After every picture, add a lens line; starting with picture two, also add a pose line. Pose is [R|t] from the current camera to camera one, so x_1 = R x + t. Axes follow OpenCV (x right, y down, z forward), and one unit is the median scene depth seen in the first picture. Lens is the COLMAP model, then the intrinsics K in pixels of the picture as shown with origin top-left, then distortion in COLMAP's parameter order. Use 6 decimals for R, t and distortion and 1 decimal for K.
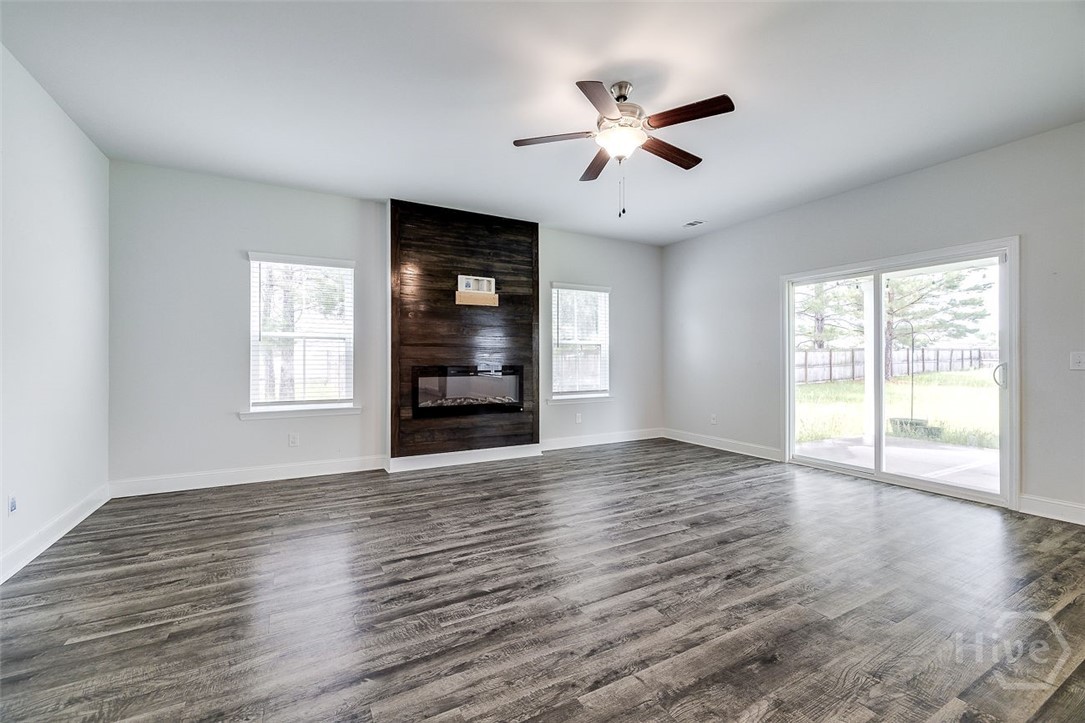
lens RADIAL K [[438.3, 0, 543.3], [0, 438.3, 358.9], [0, 0, 1]] dist [0.000473, -0.000186]
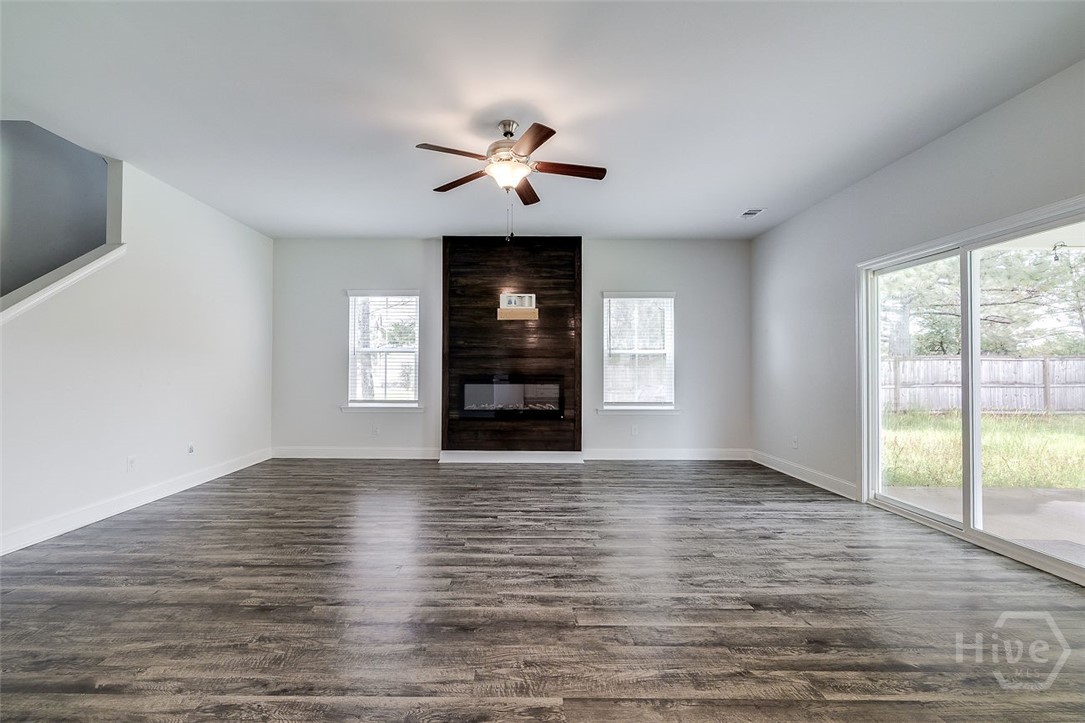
lens RADIAL K [[457.4, 0, 531.9], [0, 457.4, 364.5], [0, 0, 1]] dist [-0.000082, 0.000042]
pose [[0.882531, -0.001526, -0.470253, 0.460839], [-0.002991, 0.999956, -0.008858, -0.000144], [0.470245, 0.009224, 0.882487, 0.003917]]
